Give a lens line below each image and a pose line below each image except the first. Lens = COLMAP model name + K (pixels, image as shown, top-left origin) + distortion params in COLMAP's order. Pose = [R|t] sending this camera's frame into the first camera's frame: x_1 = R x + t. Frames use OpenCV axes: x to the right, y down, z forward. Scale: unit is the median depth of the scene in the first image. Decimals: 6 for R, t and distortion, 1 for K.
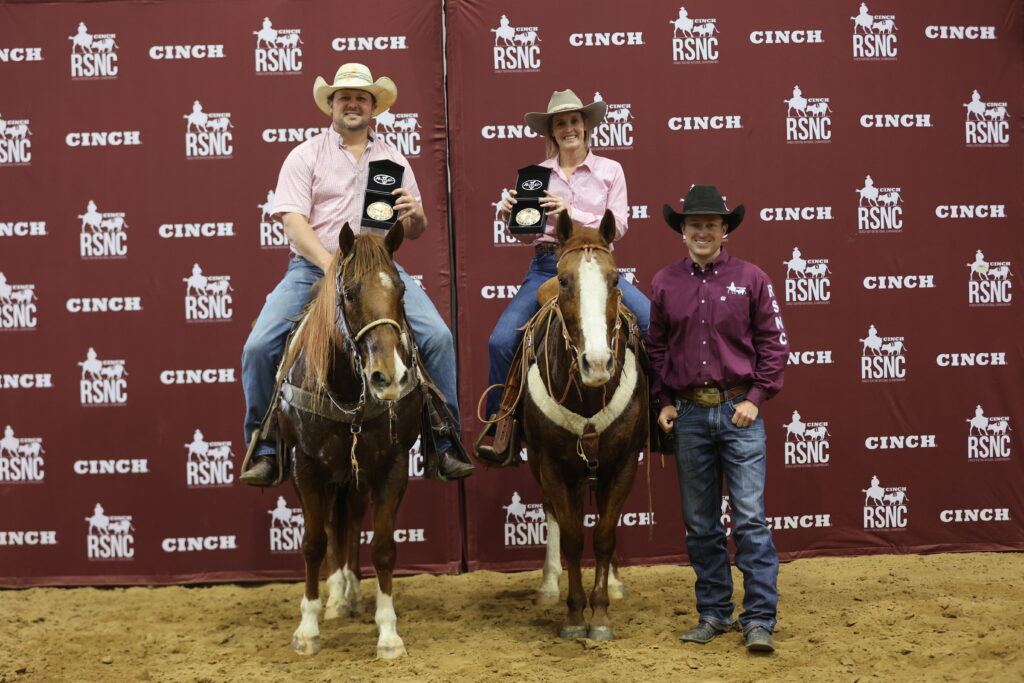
lens RADIAL K [[2078.6, 0, 490.3], [0, 2078.6, 337.5], [0, 0, 1]] dist [-0.212771, 0.000000]
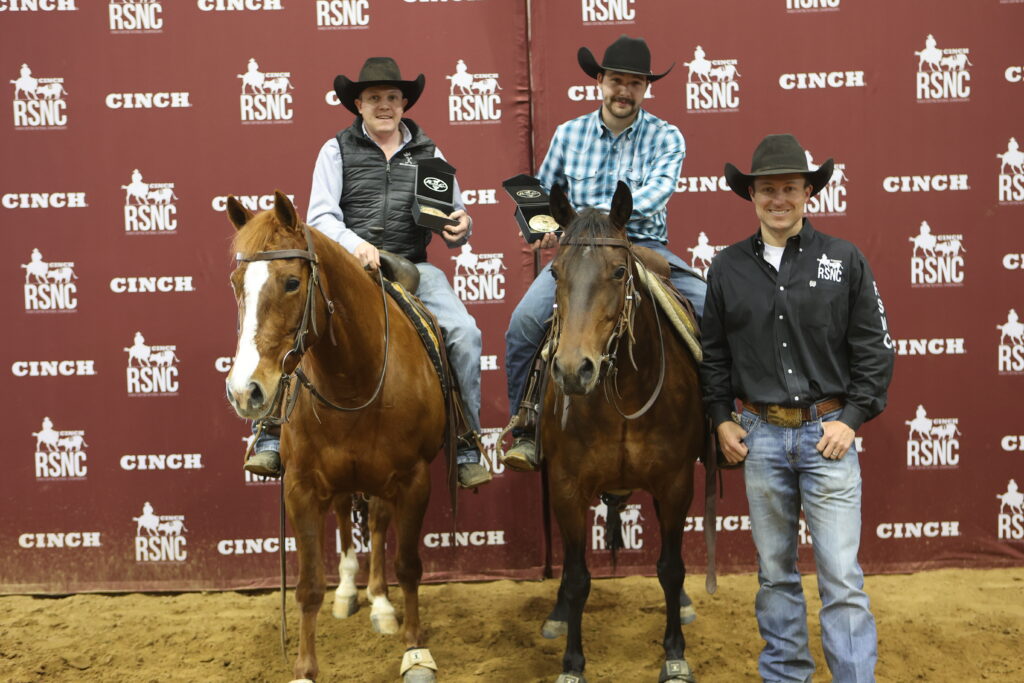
lens RADIAL K [[1440.1, 0, 498.7], [0, 1440.1, 348.3], [0, 0, 1]] dist [0.050700, 0.000000]
pose [[0.997555, 0.005563, -0.069659, 0.009809], [-0.003033, 0.999334, 0.036367, -0.011479], [0.069815, -0.036066, 0.996908, 0.373012]]
